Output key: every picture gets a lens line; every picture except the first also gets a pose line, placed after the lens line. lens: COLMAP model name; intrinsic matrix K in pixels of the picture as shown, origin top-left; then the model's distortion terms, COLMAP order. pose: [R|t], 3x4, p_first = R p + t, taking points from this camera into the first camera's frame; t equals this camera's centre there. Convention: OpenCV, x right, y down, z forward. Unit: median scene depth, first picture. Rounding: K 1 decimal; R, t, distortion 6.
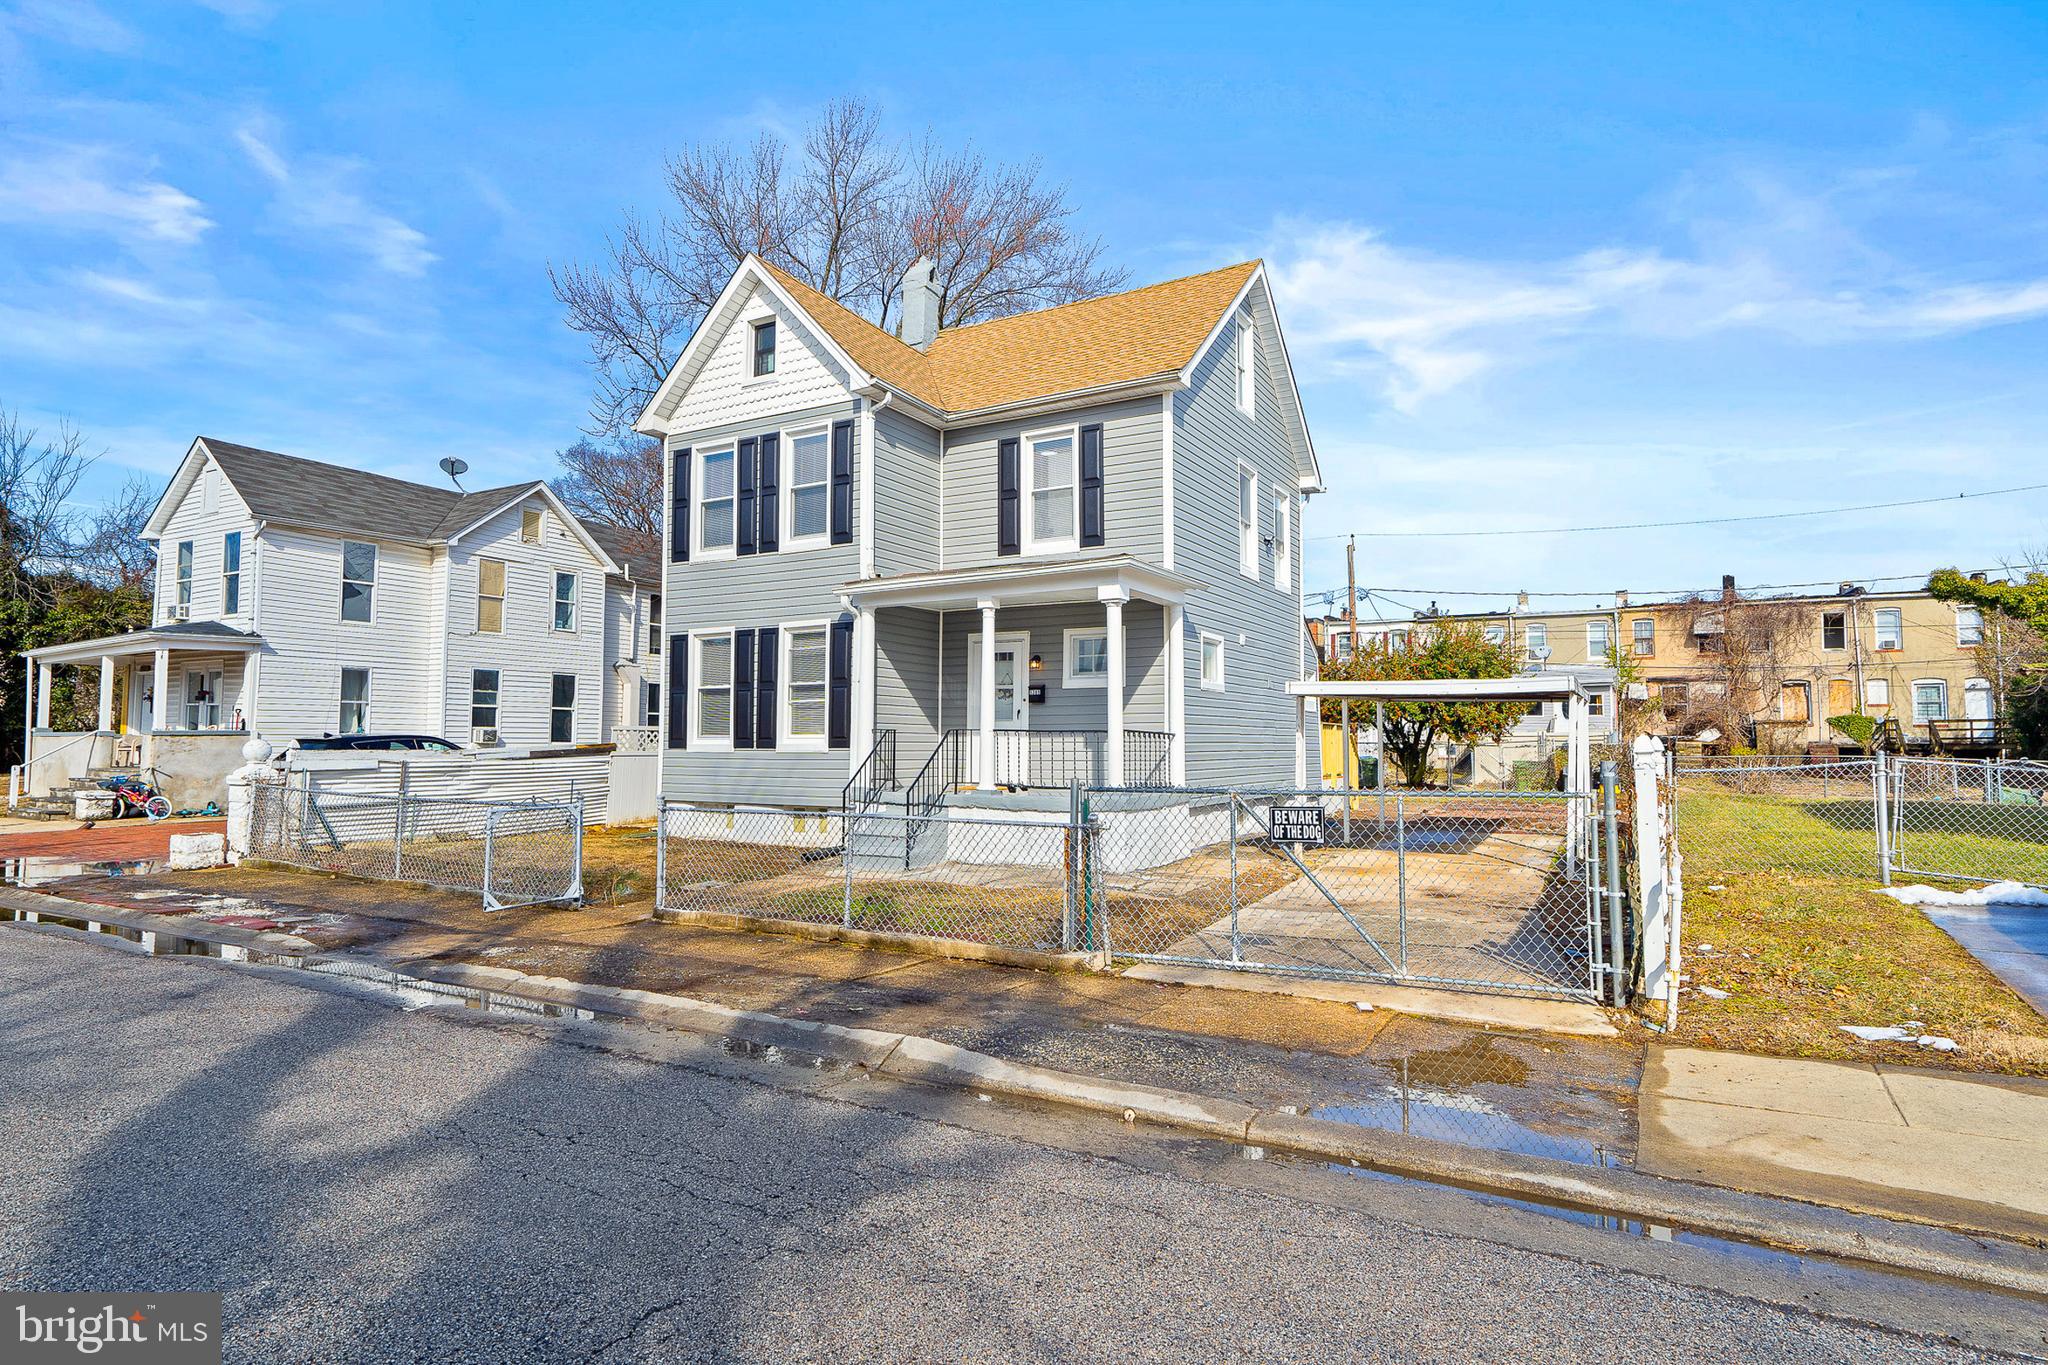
lens RADIAL K [[1017.1, 0, 1033.6], [0, 1017.1, 678.5], [0, 0, 1]] dist [0.003178, 0.000164]
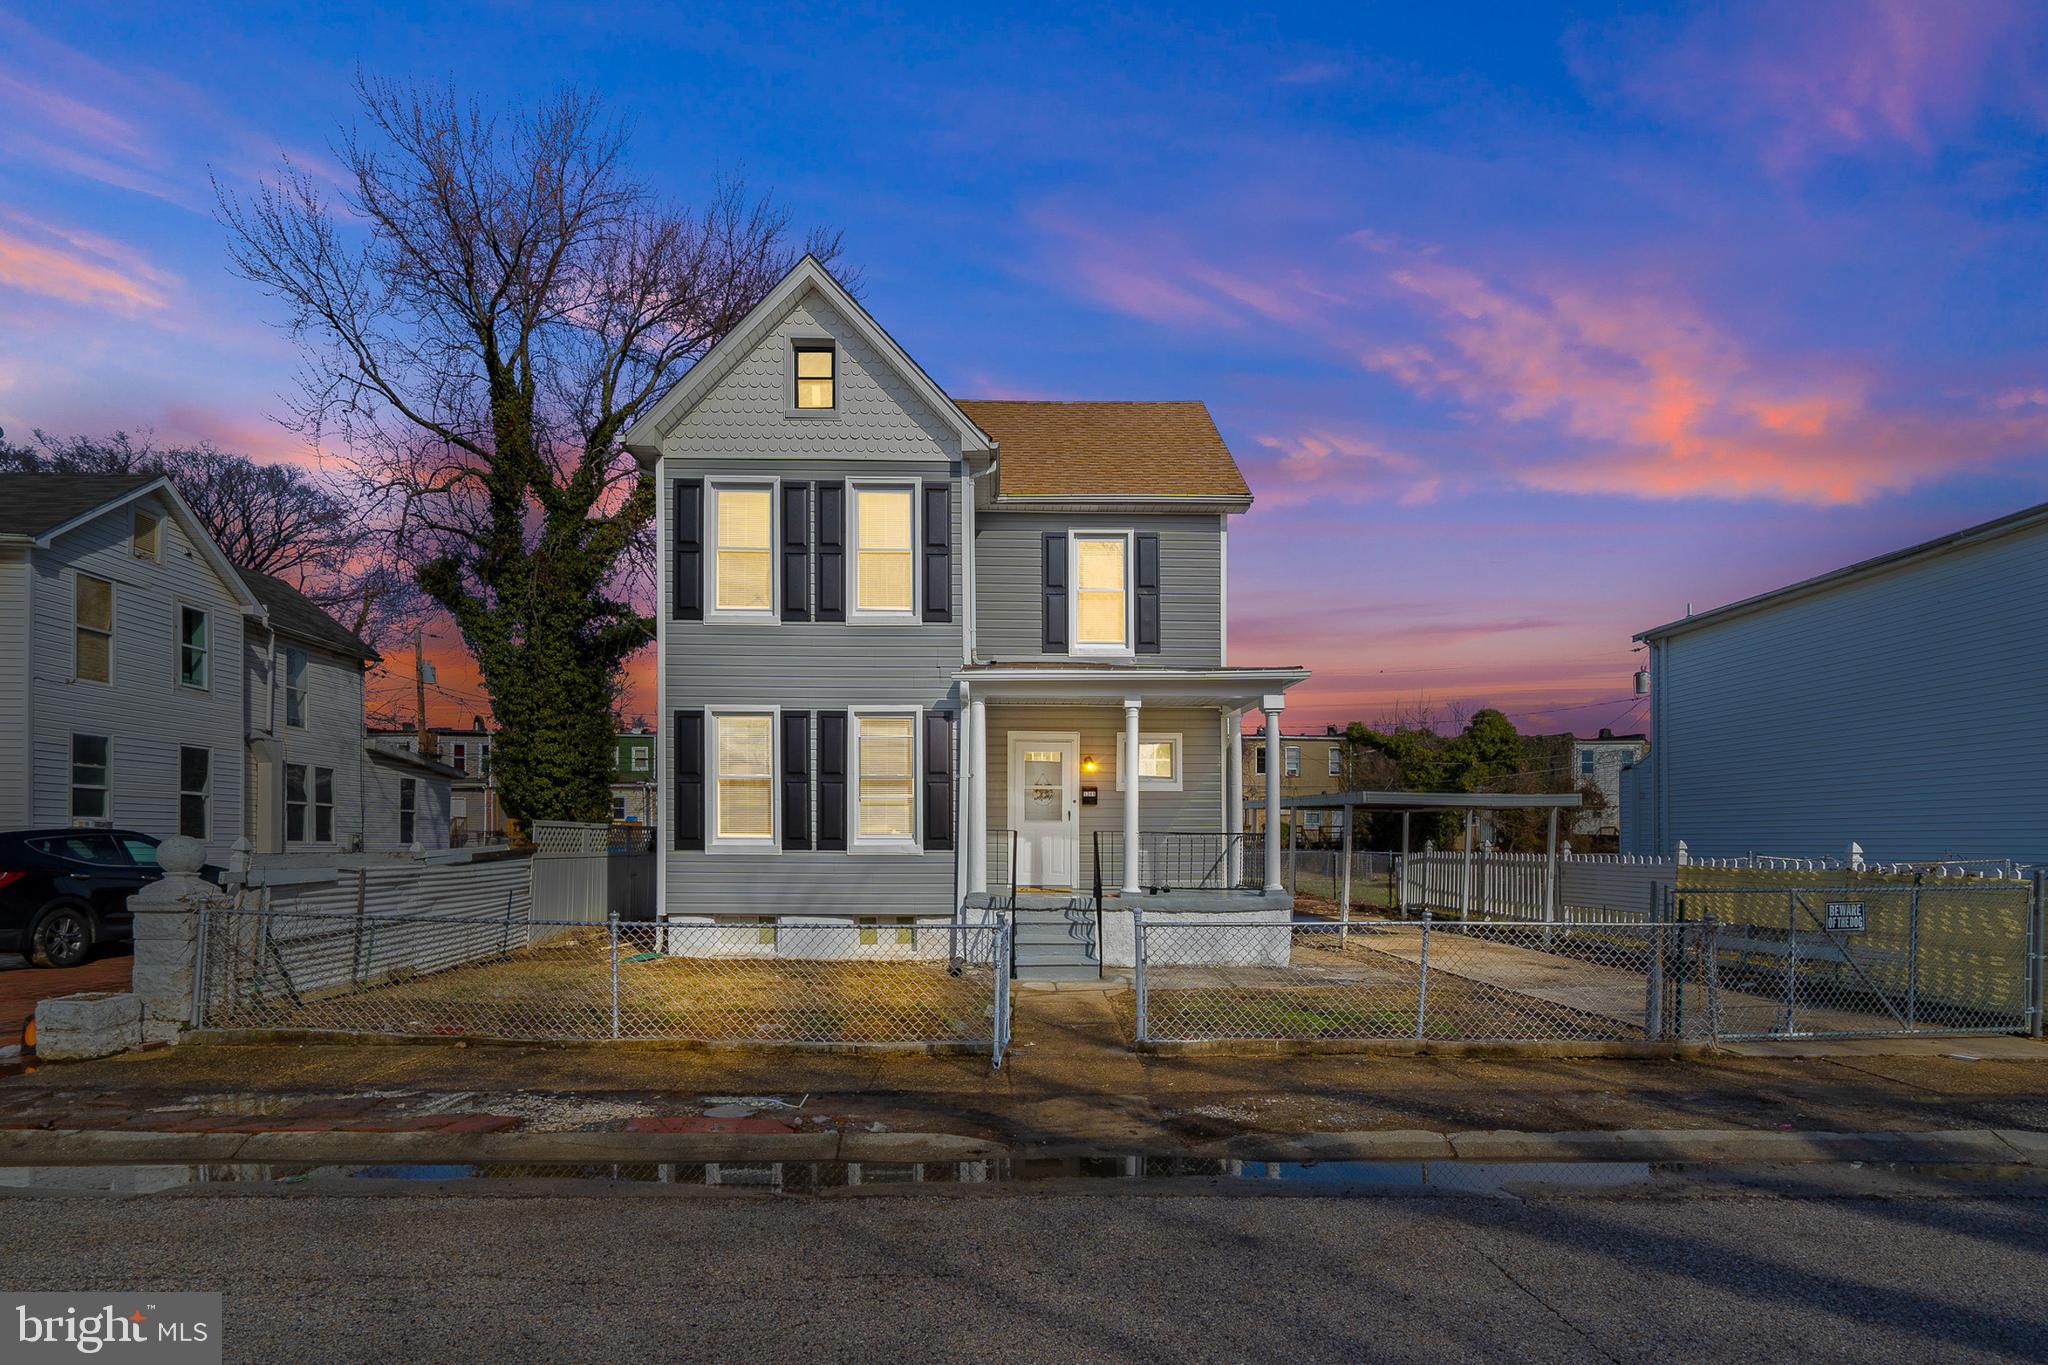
lens RADIAL K [[931.9, 0, 1038.7], [0, 931.9, 835.5], [0, 0, 1]] dist [-0.004623, 0.000151]
pose [[0.874203, 0.007890, 0.485496, -0.482180], [-0.035282, 0.998257, 0.047306, 0.012357], [-0.484277, -0.058484, 0.872958, 0.218957]]
